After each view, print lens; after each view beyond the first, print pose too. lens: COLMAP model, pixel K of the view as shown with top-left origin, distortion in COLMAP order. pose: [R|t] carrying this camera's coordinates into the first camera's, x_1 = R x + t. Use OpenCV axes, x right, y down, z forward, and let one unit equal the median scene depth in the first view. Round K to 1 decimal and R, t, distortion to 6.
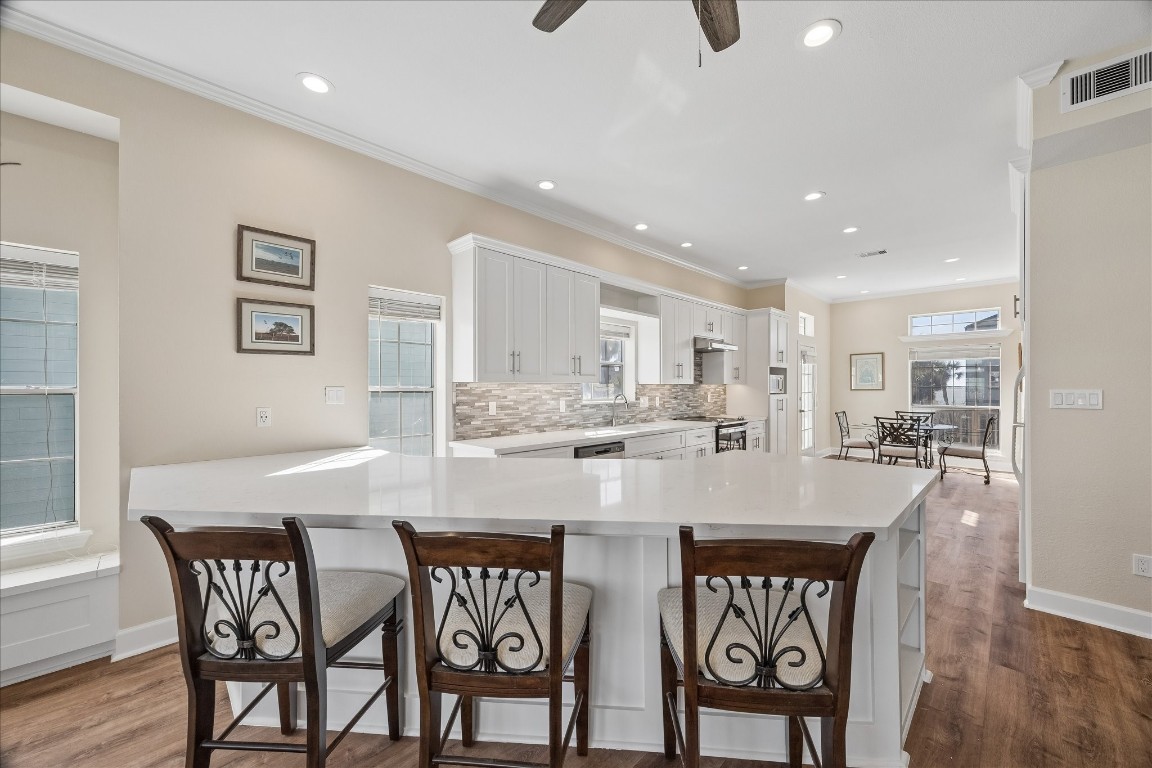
lens RADIAL K [[446.6, 0, 571.4], [0, 446.6, 387.1], [0, 0, 1]] dist [-0.001153, 0.000033]
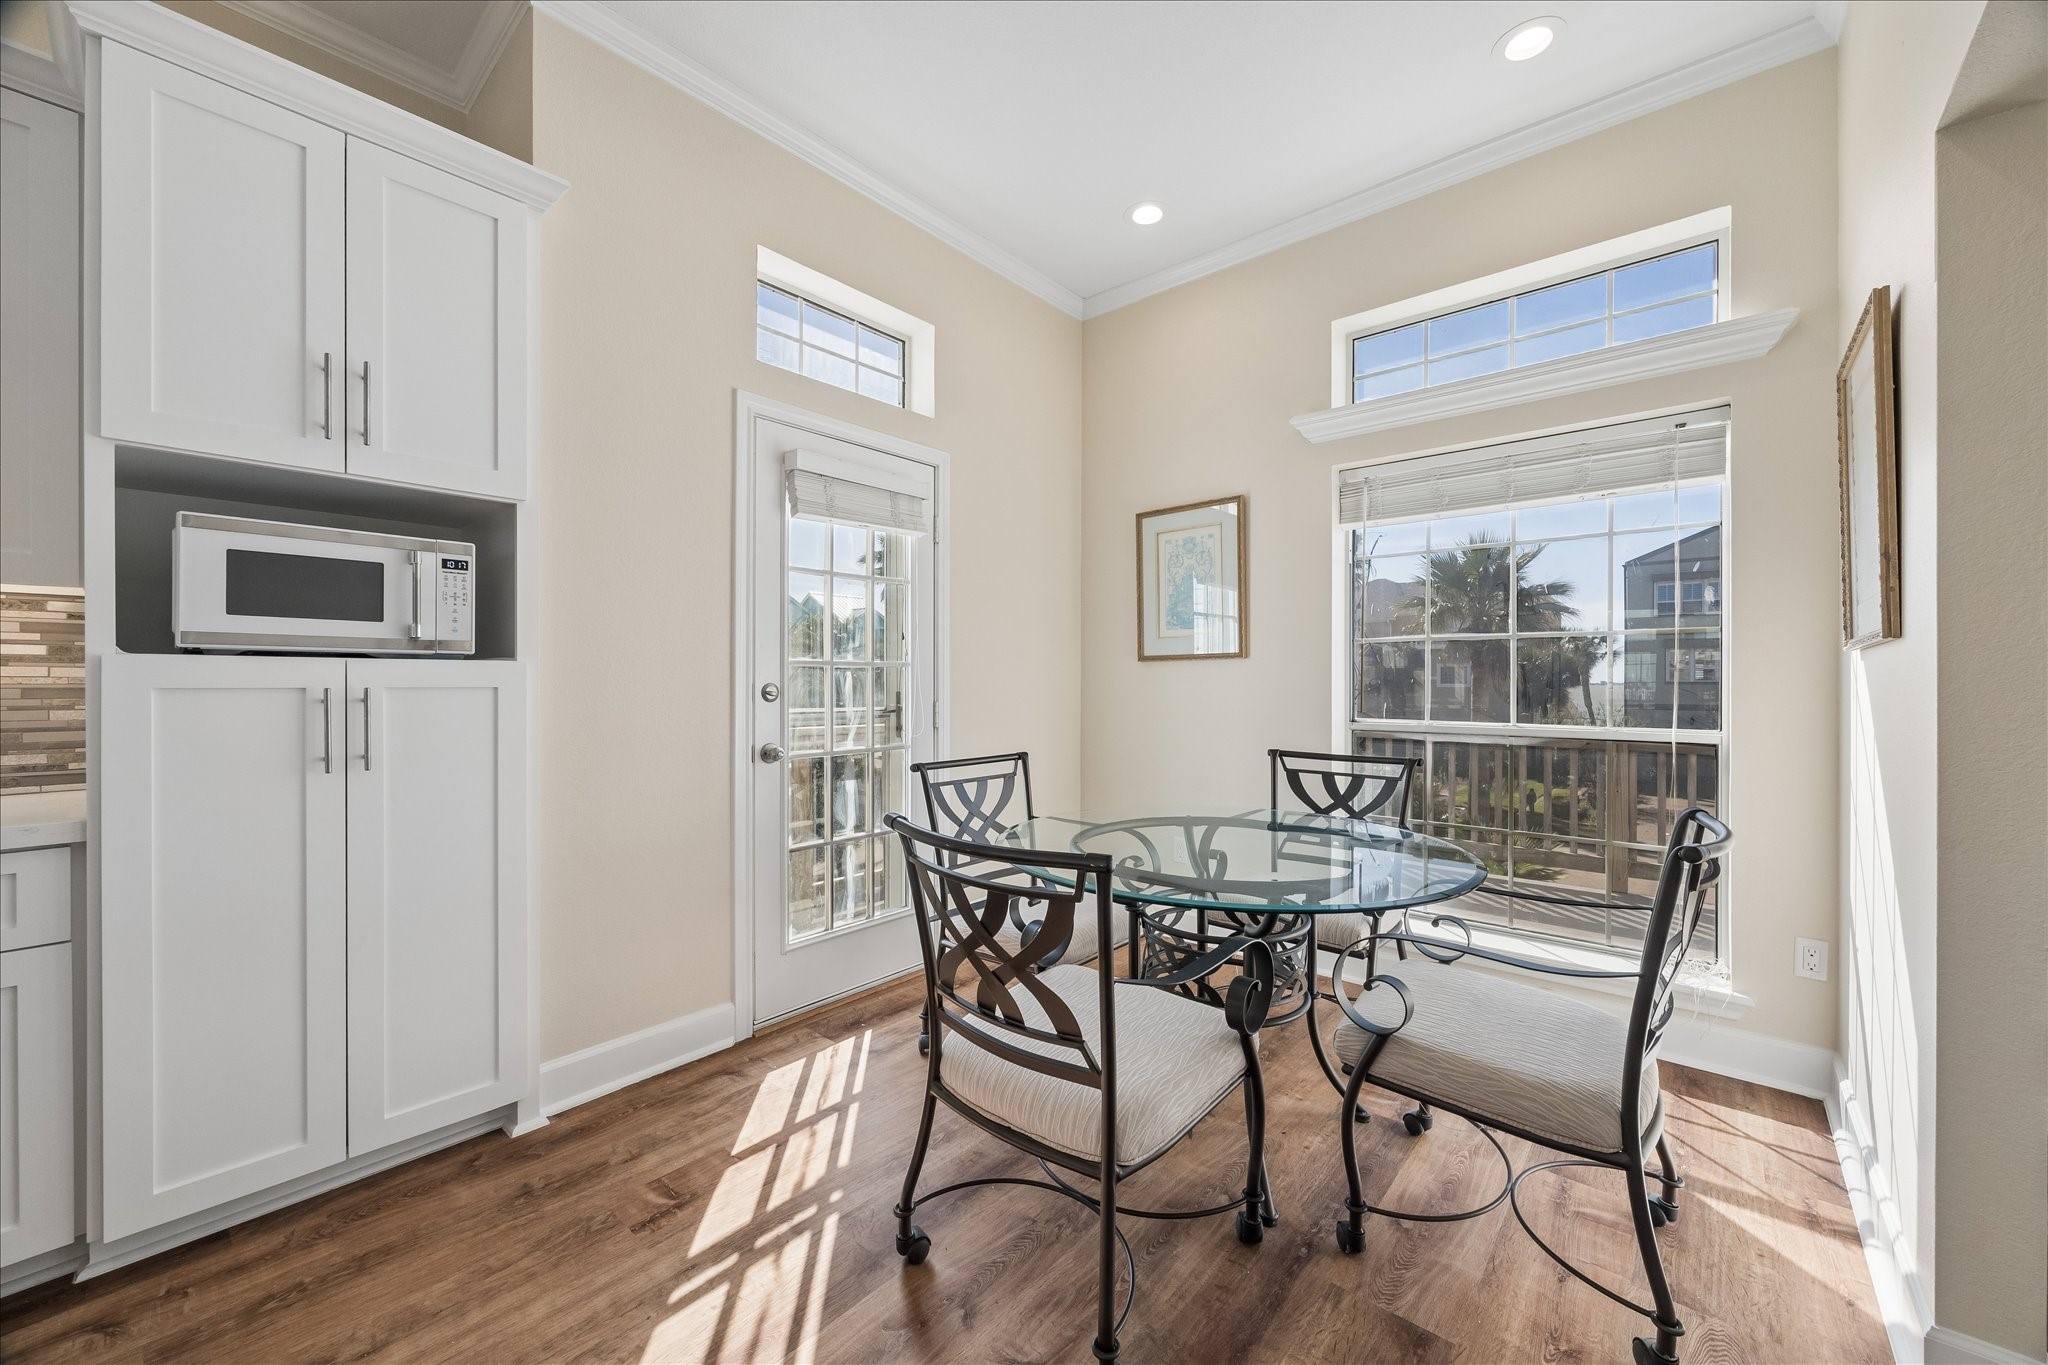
lens RADIAL K [[793.9, 0, 1025.1], [0, 793.9, 679.7], [0, 0, 1]] dist [-0.001153, 0.000033]
pose [[0.997535, 0.004172, 0.070044, 0.706886], [-0.003910, 0.999985, -0.003872, 0.026282], [-0.070059, 0.003589, 0.997536, 0.755983]]
